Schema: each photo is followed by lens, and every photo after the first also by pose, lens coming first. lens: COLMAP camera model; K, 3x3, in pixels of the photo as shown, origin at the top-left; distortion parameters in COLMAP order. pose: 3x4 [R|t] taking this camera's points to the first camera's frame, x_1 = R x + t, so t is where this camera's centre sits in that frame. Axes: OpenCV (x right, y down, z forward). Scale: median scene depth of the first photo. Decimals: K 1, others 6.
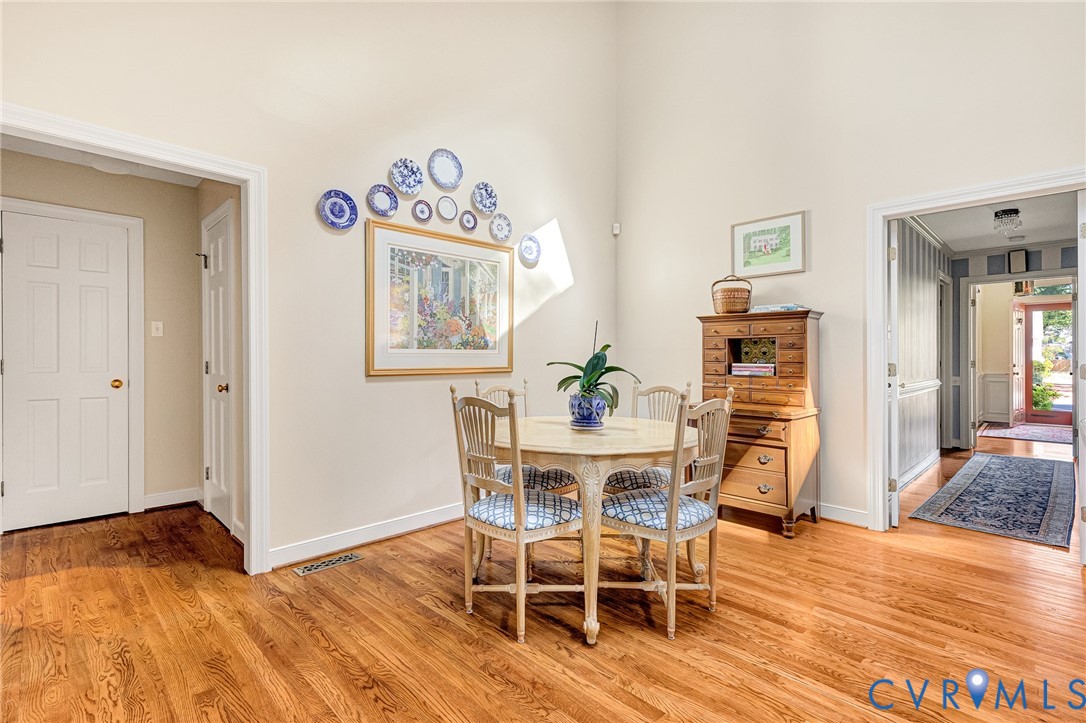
lens RADIAL K [[512.6, 0, 538.7], [0, 512.6, 358.5], [0, 0, 1]] dist [0.004754, -0.000411]
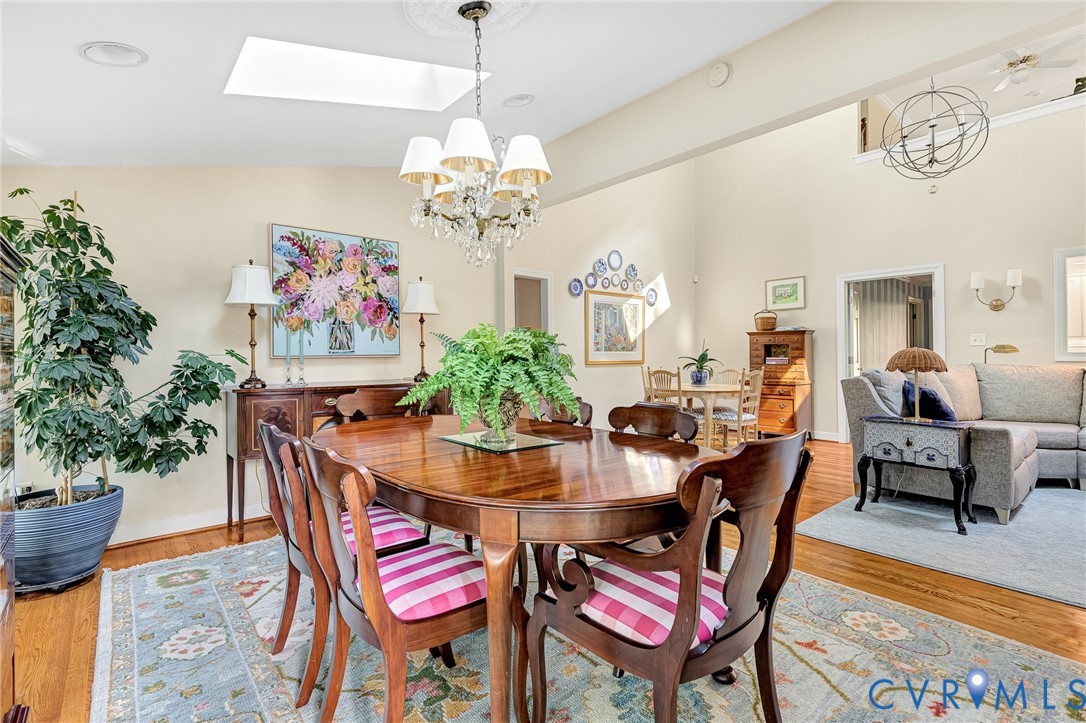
lens RADIAL K [[512.6, 0, 538.7], [0, 512.6, 358.5], [0, 0, 1]] dist [0.004754, -0.000411]
pose [[0.997207, -0.006689, -0.074392, -0.334899], [0.006783, 0.999976, 0.001013, 0.005466], [0.074383, -0.001515, 0.997229, -1.002081]]
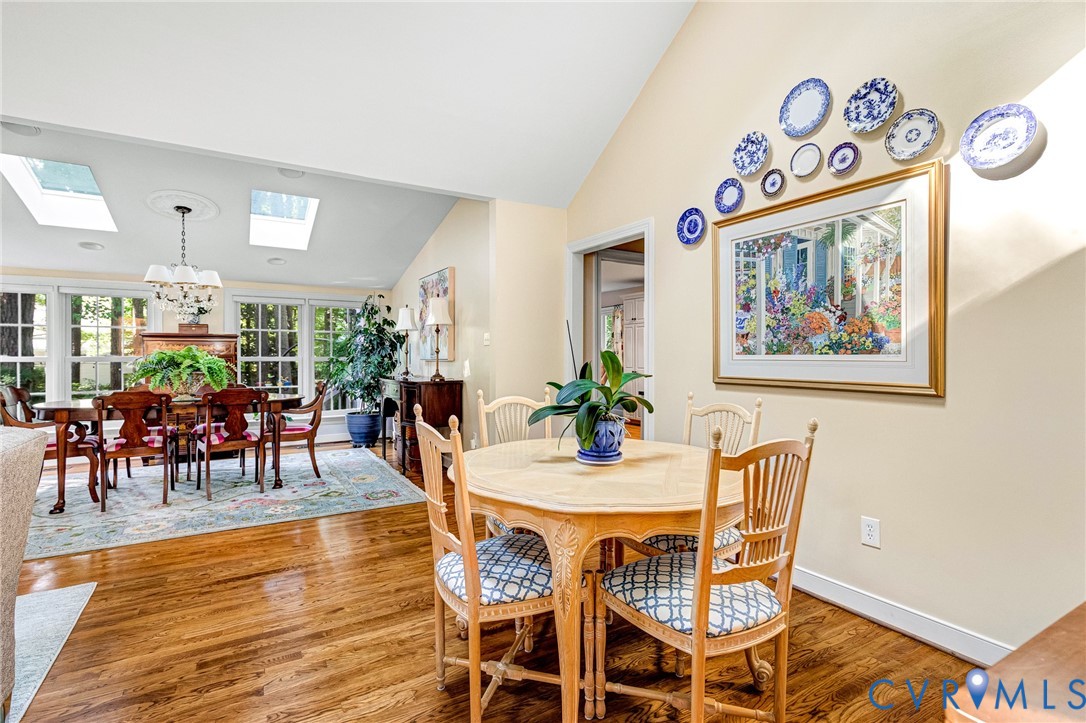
lens RADIAL K [[512.6, 0, 538.7], [0, 512.6, 358.5], [0, 0, 1]] dist [0.004754, -0.000411]
pose [[-0.246704, 0.007396, -0.969063, 0.632798], [-0.000707, 0.999969, 0.007812, -0.018185], [0.969091, 0.002613, -0.246691, 0.827095]]
